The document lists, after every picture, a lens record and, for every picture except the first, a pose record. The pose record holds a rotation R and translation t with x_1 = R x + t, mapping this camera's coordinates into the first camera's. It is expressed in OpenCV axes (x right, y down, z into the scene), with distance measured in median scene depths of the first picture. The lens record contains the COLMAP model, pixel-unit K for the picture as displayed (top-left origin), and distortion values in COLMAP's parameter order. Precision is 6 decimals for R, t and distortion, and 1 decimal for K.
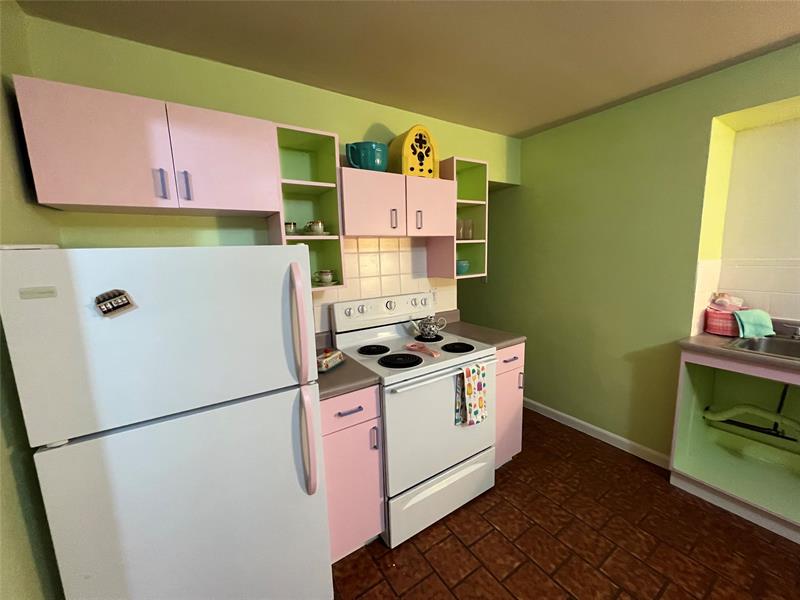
lens RADIAL K [[319.7, 0, 401.1], [0, 319.7, 298.9], [0, 0, 1]] dist [0.000616, -0.000190]
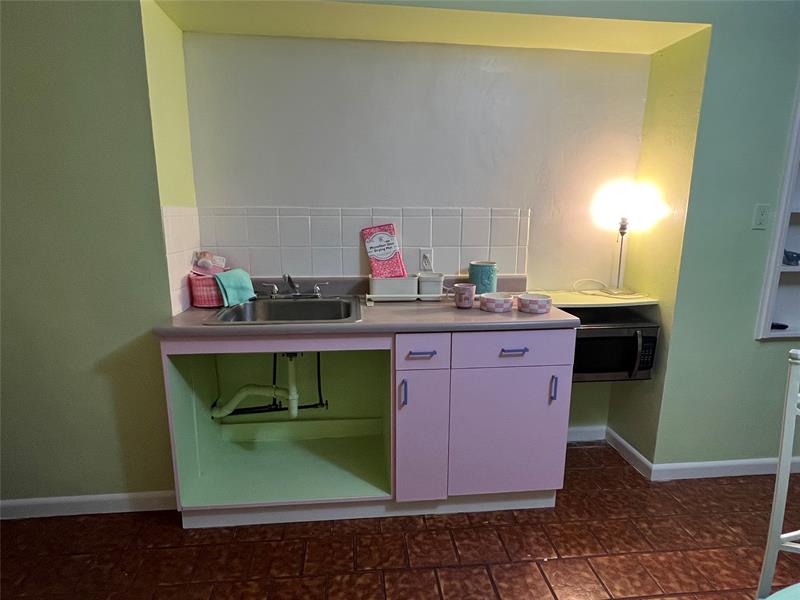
lens RADIAL K [[457.6, 0, 397.3], [0, 457.6, 302.9], [0, 0, 1]] dist [-0.005426, -0.000726]
pose [[0.460974, -0.157952, 0.873243, 0.273130], [0.110602, 0.986585, 0.120068, 0.023277], [-0.880494, 0.041235, 0.472260, 0.101701]]
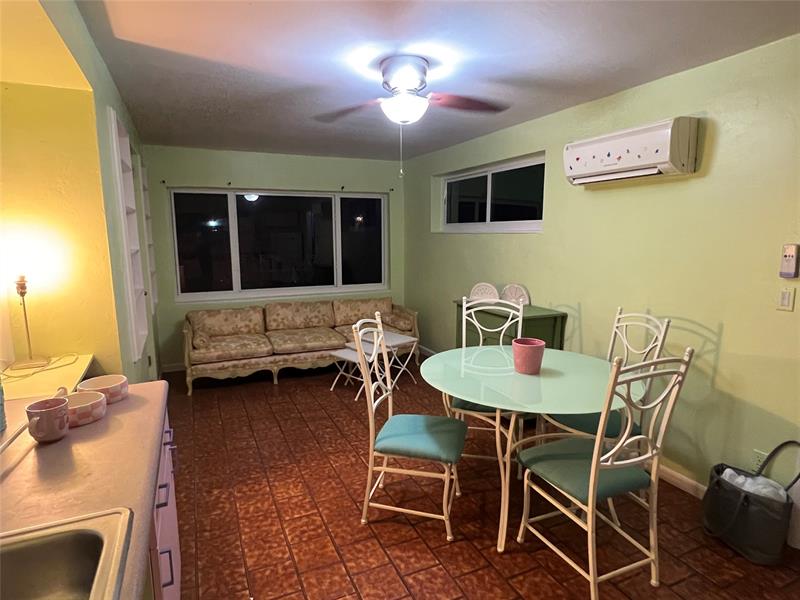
lens RADIAL K [[457.6, 0, 397.3], [0, 457.6, 302.9], [0, 0, 1]] dist [-0.005426, -0.000726]
pose [[-0.988242, 0.006995, 0.152737, 0.699244], [0.052116, 0.954542, 0.293486, -0.185919], [-0.143741, 0.297995, -0.943683, 1.003949]]
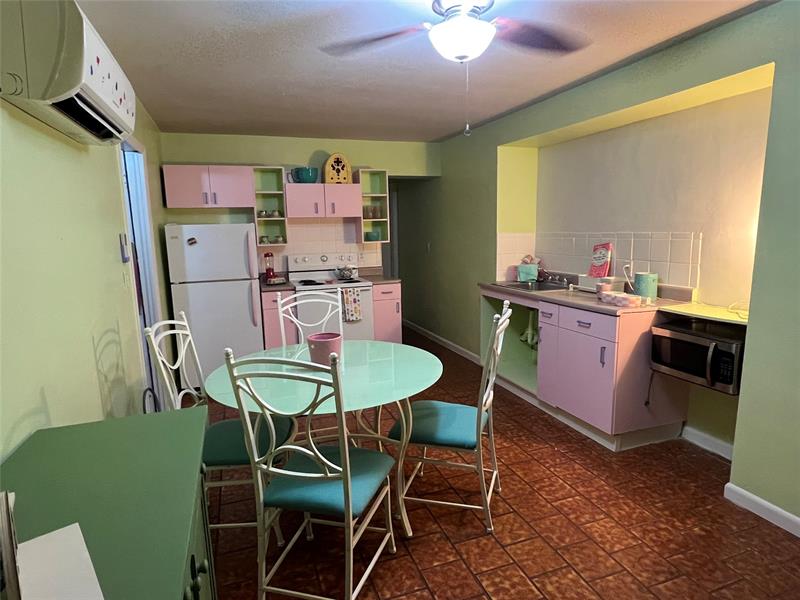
lens RADIAL K [[457.6, 0, 397.3], [0, 457.6, 302.9], [0, 0, 1]] dist [-0.005426, -0.000726]
pose [[0.970925, 0.044496, -0.235212, 0.988878], [-0.039828, 0.998905, 0.024566, 0.191784], [0.236047, -0.014483, 0.971634, -1.331898]]
